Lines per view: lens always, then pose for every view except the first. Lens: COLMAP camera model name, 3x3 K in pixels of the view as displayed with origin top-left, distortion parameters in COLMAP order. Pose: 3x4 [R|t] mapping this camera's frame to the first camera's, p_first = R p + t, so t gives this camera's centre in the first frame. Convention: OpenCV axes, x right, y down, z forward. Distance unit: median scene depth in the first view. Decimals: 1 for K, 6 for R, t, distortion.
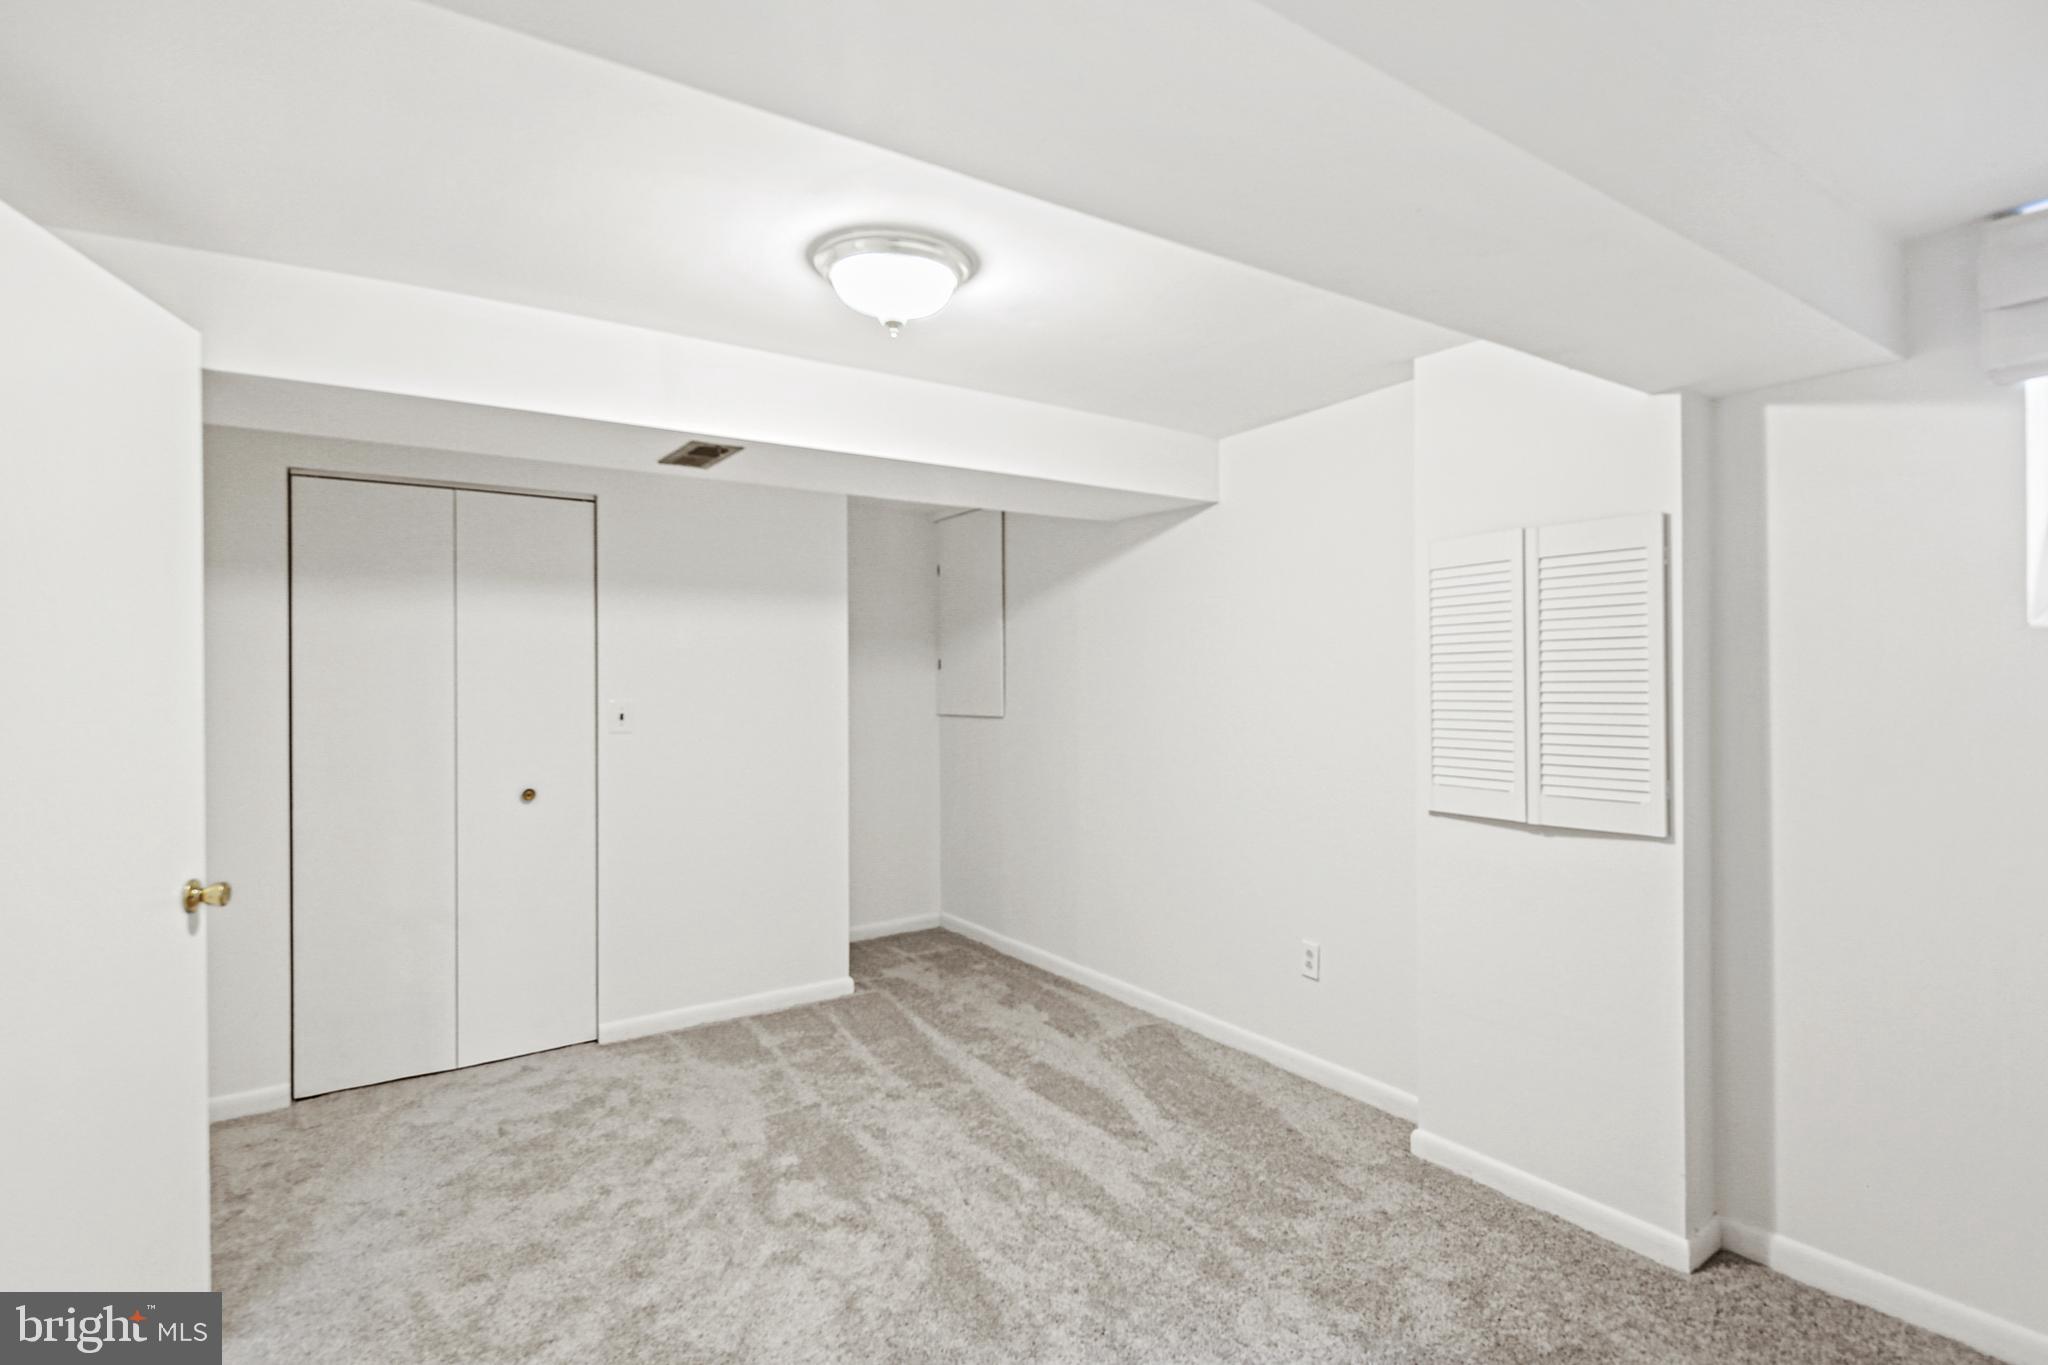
lens RADIAL K [[1010.2, 0, 1023.2], [0, 1010.2, 675.4], [0, 0, 1]] dist [0.007275, -0.004572]
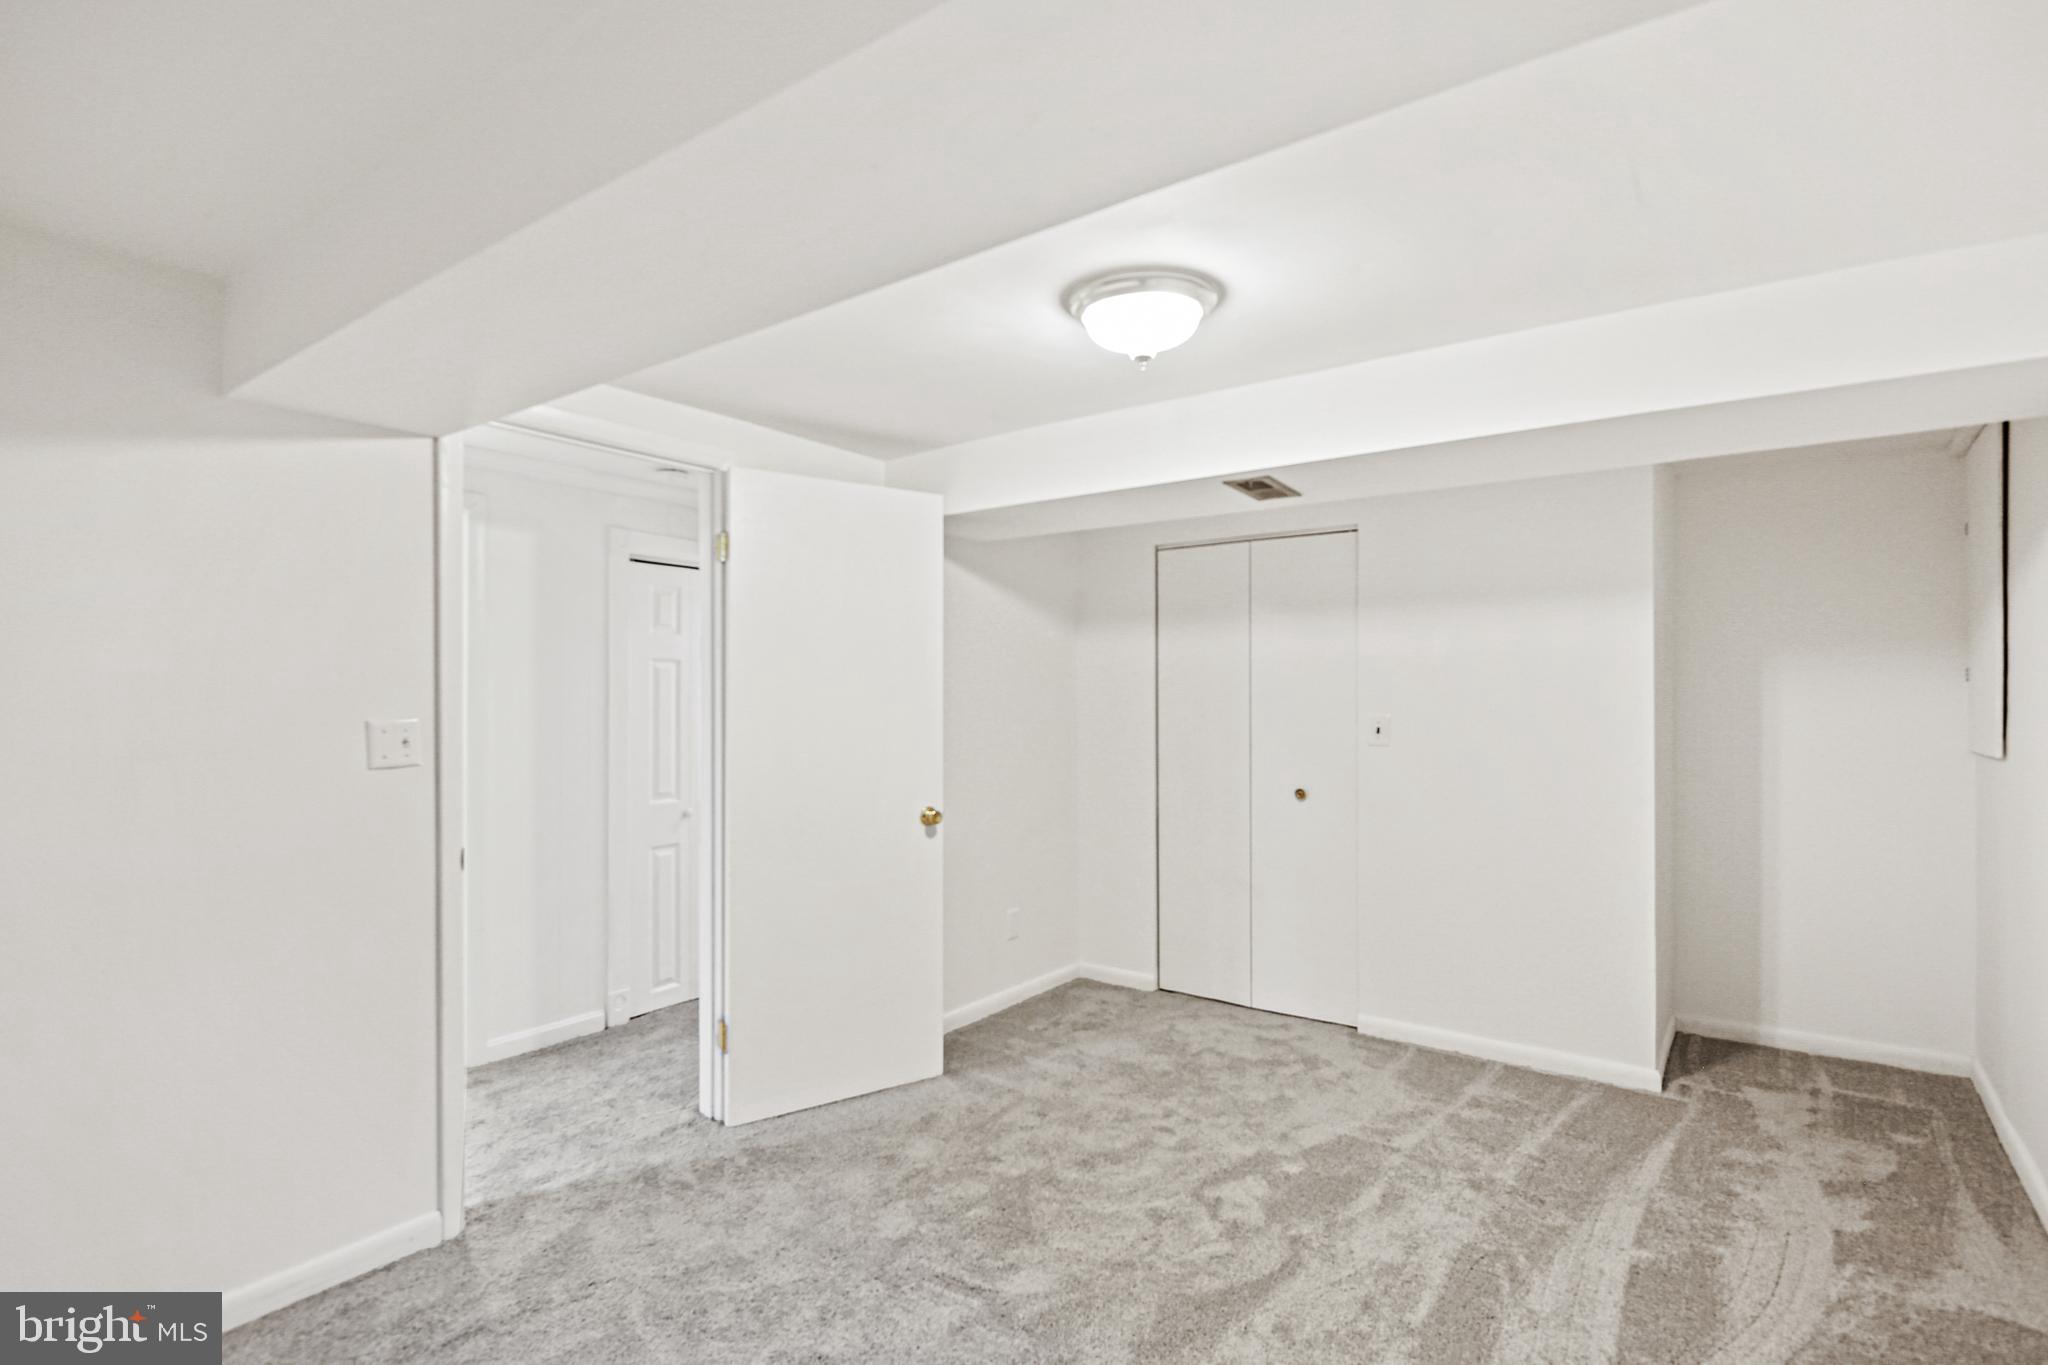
lens RADIAL K [[1010.2, 0, 1026.6], [0, 1010.2, 689.9], [0, 0, 1]] dist [0.007275, -0.004572]
pose [[0.318533, 0.000875, -0.947911, 0.553234], [0.001739, 0.999997, 0.001508, -0.003540], [0.947910, -0.002128, 0.318530, 0.362042]]
